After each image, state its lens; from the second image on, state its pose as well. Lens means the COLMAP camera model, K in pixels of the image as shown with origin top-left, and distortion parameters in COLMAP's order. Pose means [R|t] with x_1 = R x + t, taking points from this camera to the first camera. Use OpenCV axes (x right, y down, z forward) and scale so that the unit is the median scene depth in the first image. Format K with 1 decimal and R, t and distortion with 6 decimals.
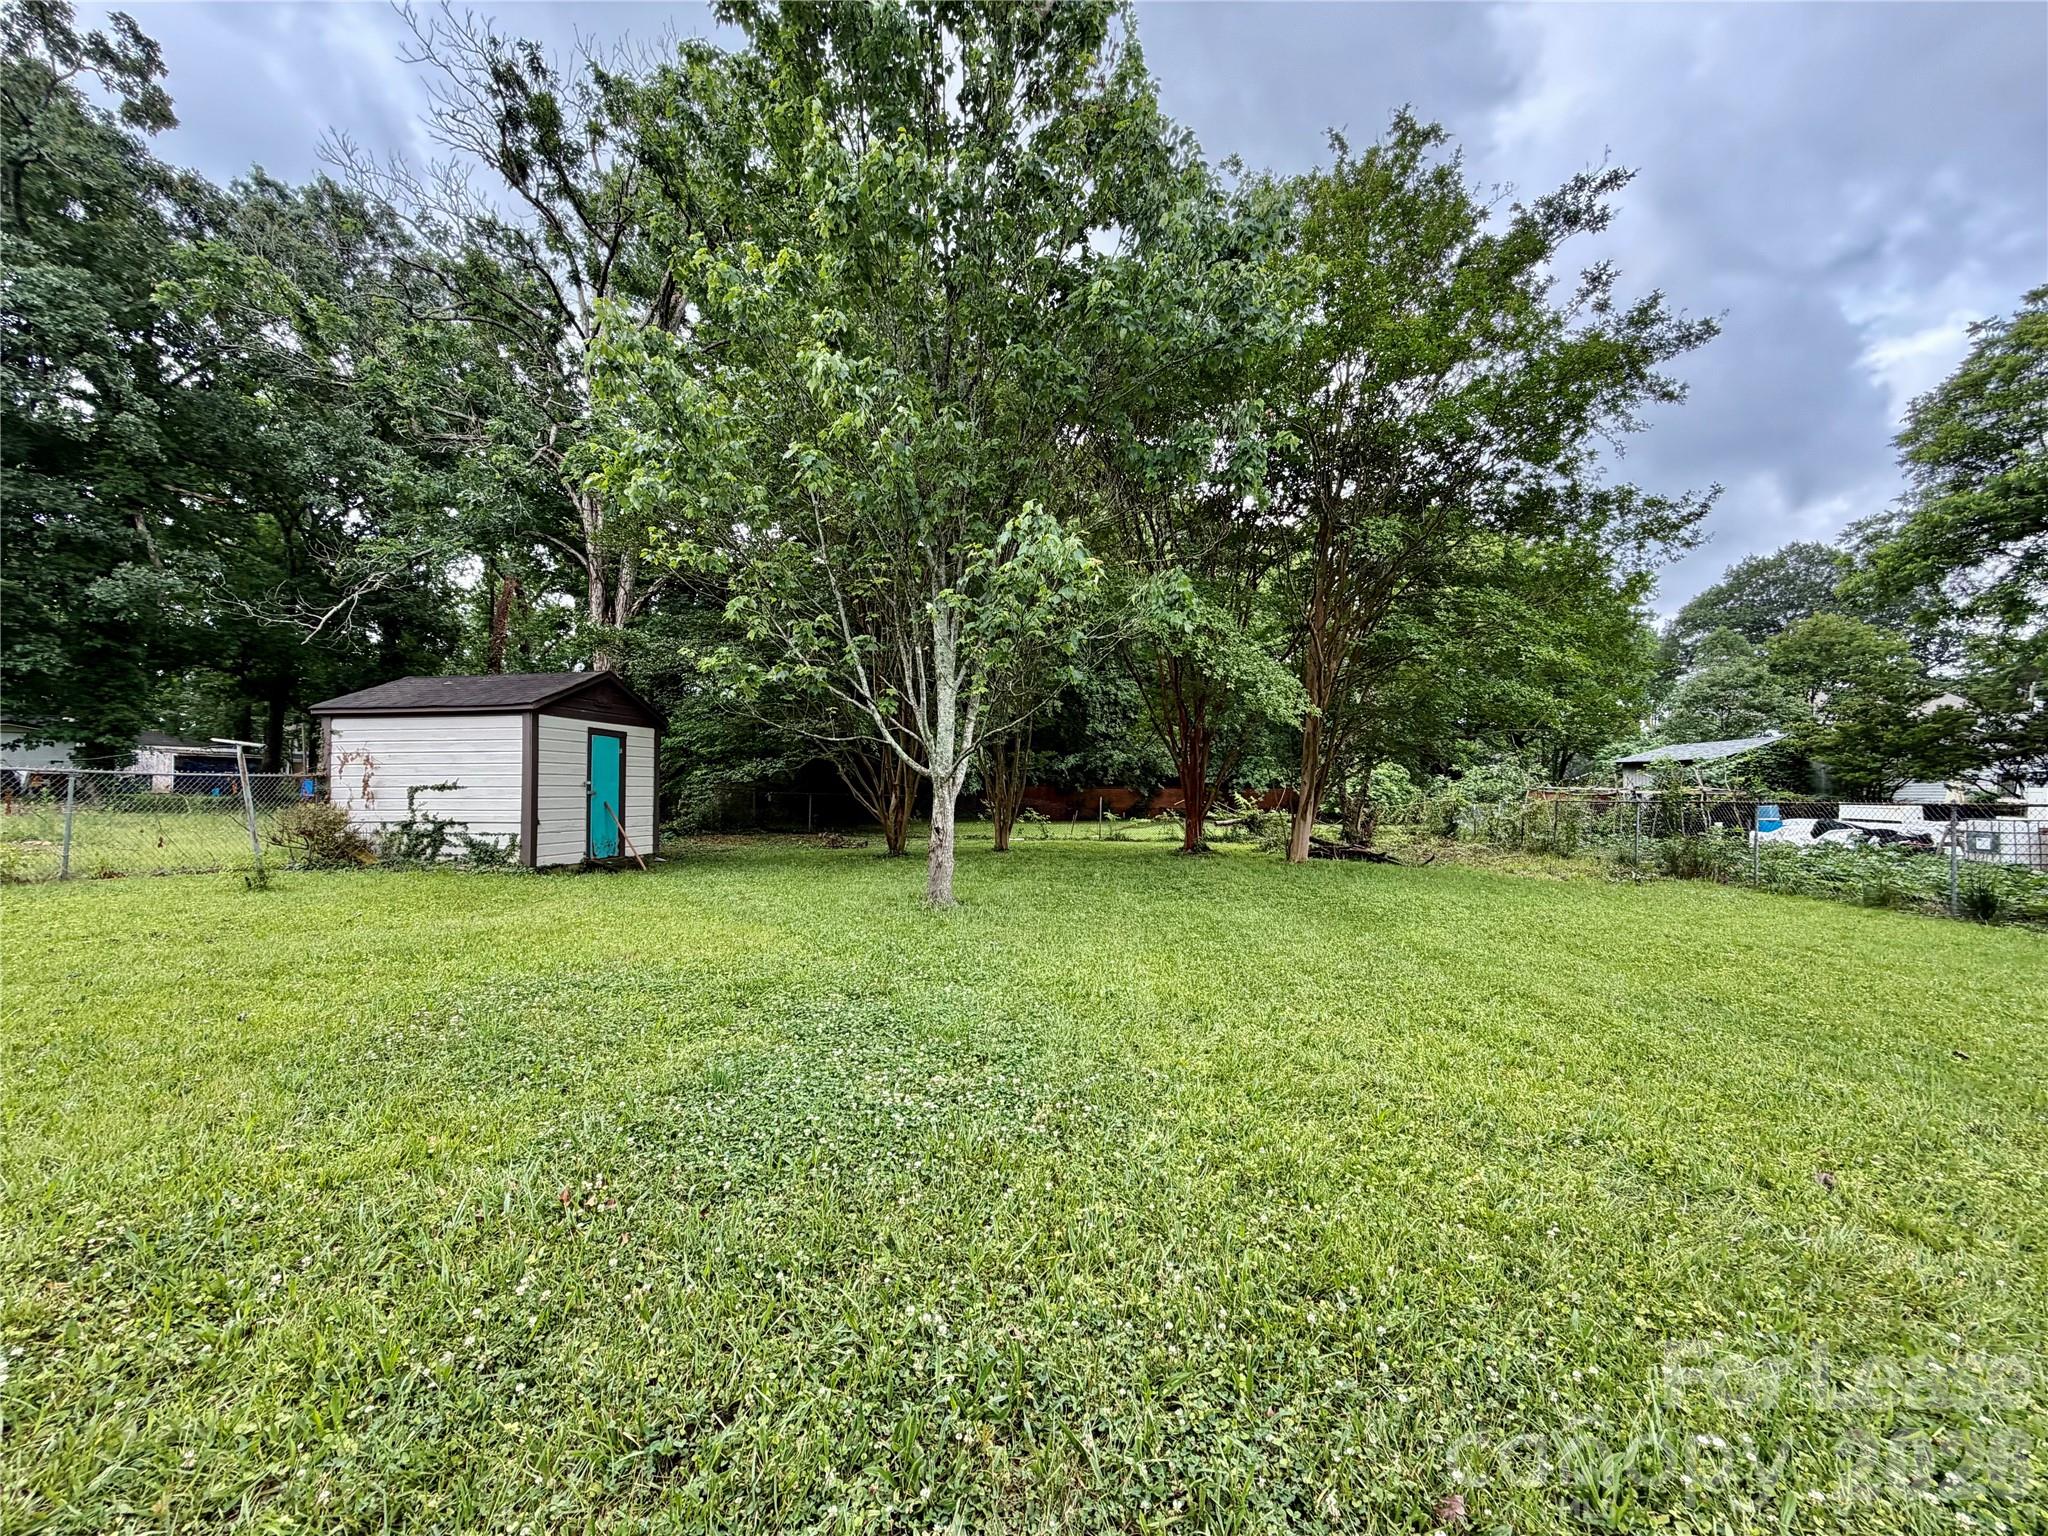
lens RADIAL K [[821.6, 0, 1015.2], [0, 821.6, 778.4], [0, 0, 1]] dist [-0.000022, 0.000569]
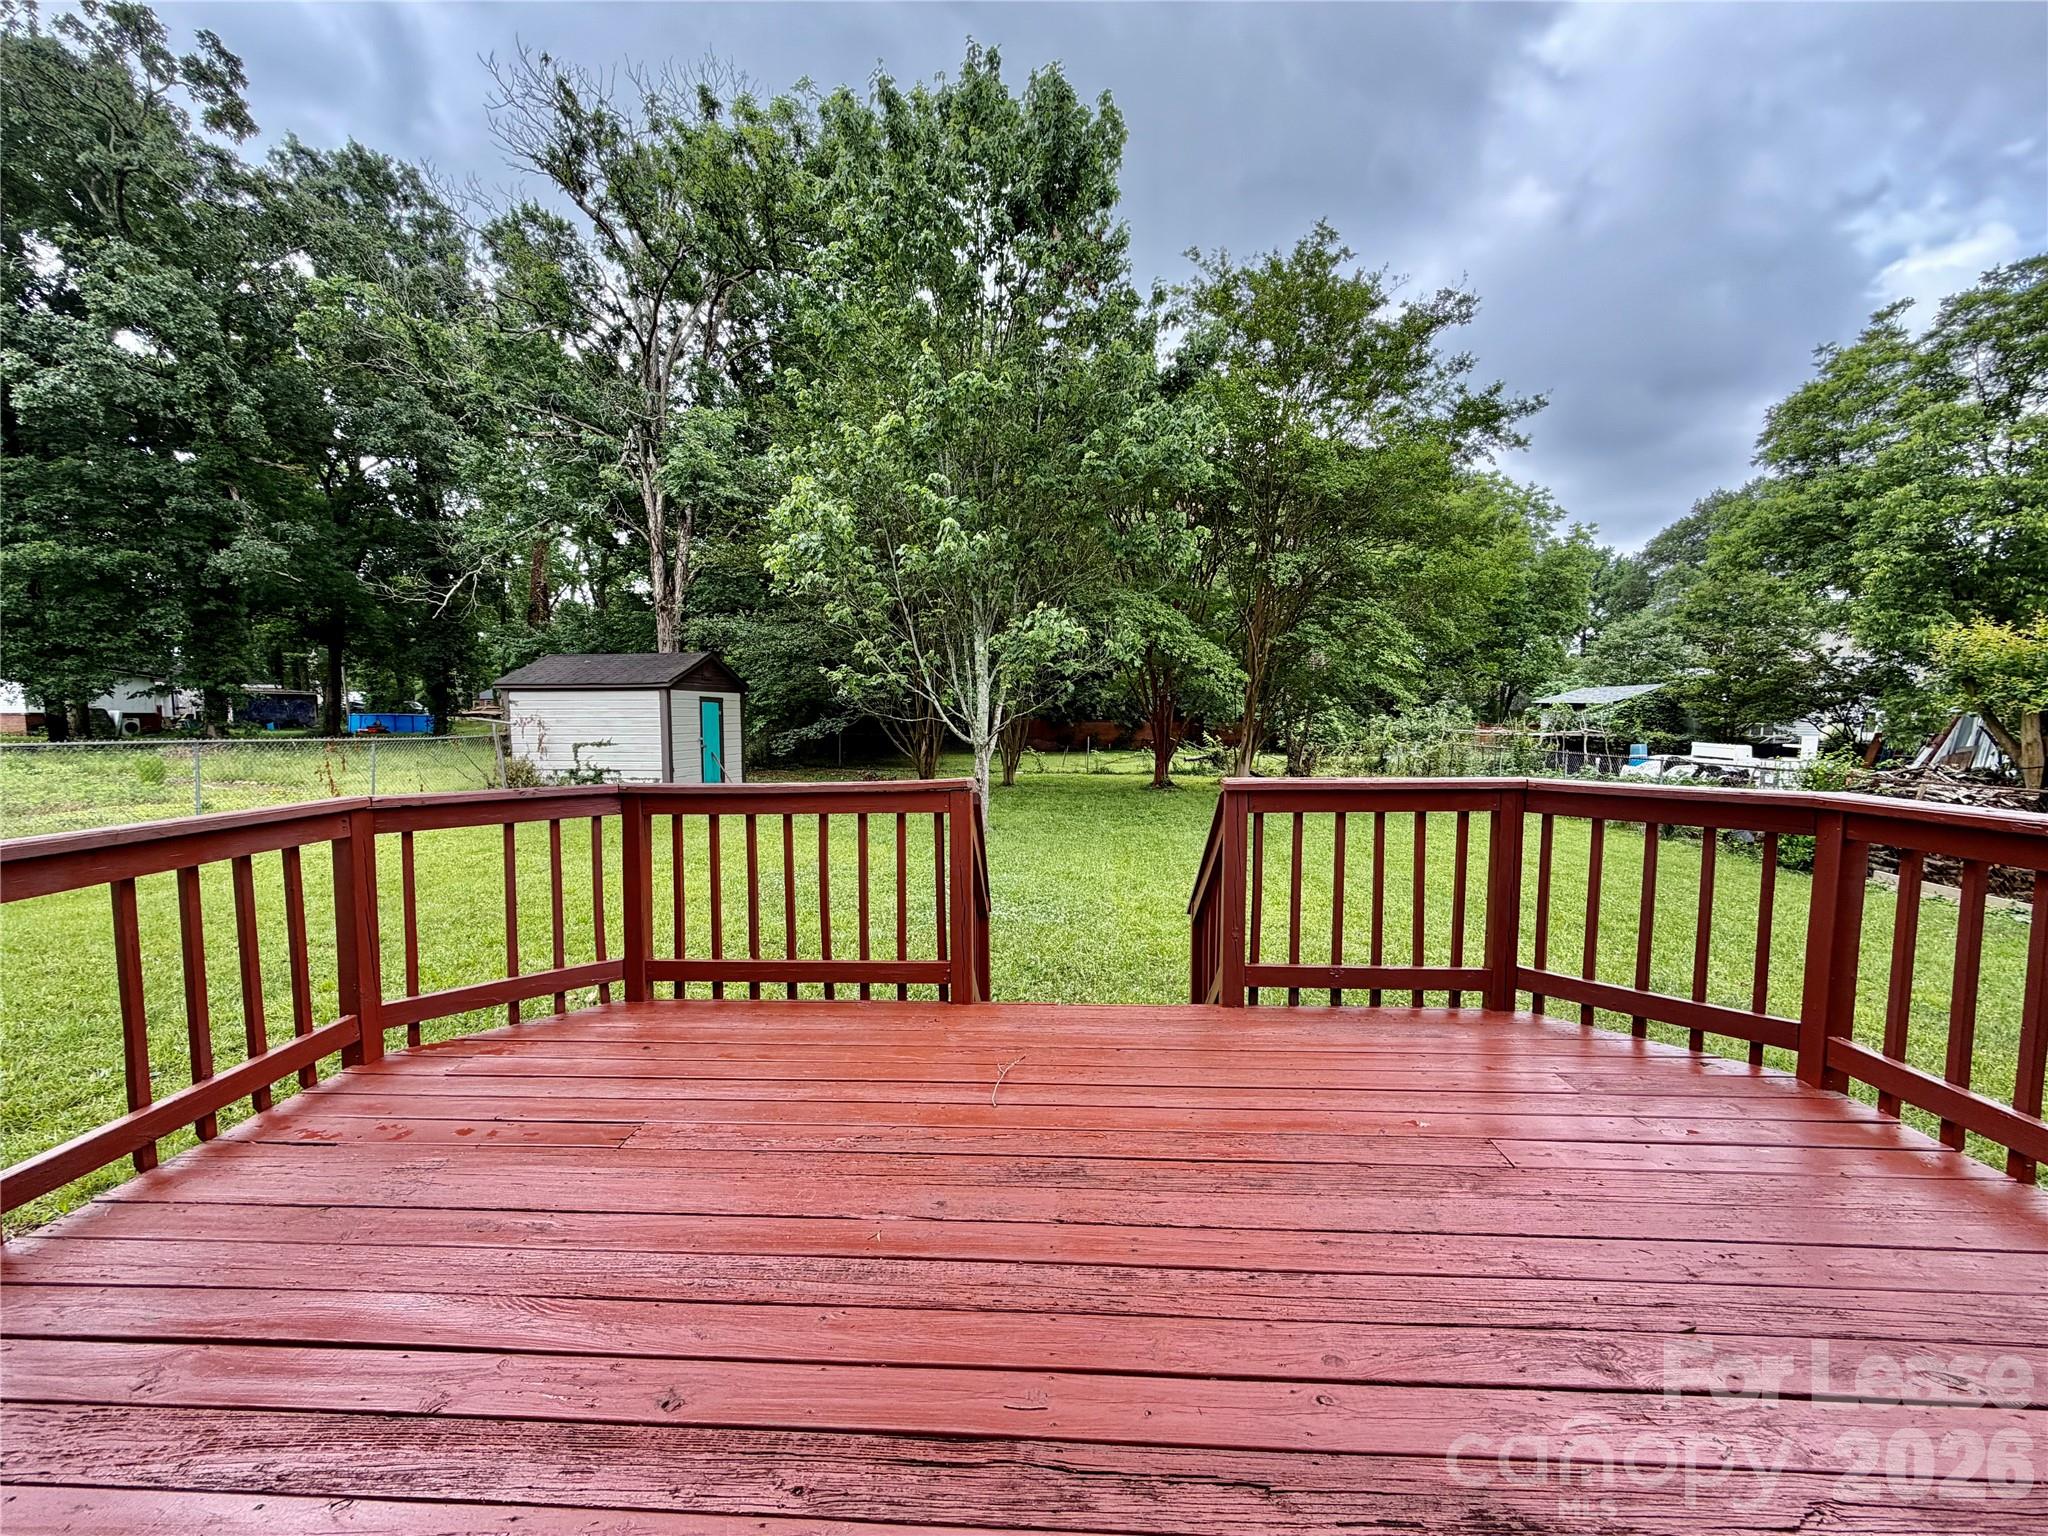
lens RADIAL K [[818.4, 0, 1016.7], [0, 818.4, 766.8], [0, 0, 1]] dist [0.000249, 0.000271]
pose [[0.999892, -0.002883, 0.014437, -0.017640], [0.001724, 0.996818, 0.079698, -0.031068], [-0.014621, -0.079664, 0.996715, -0.189483]]
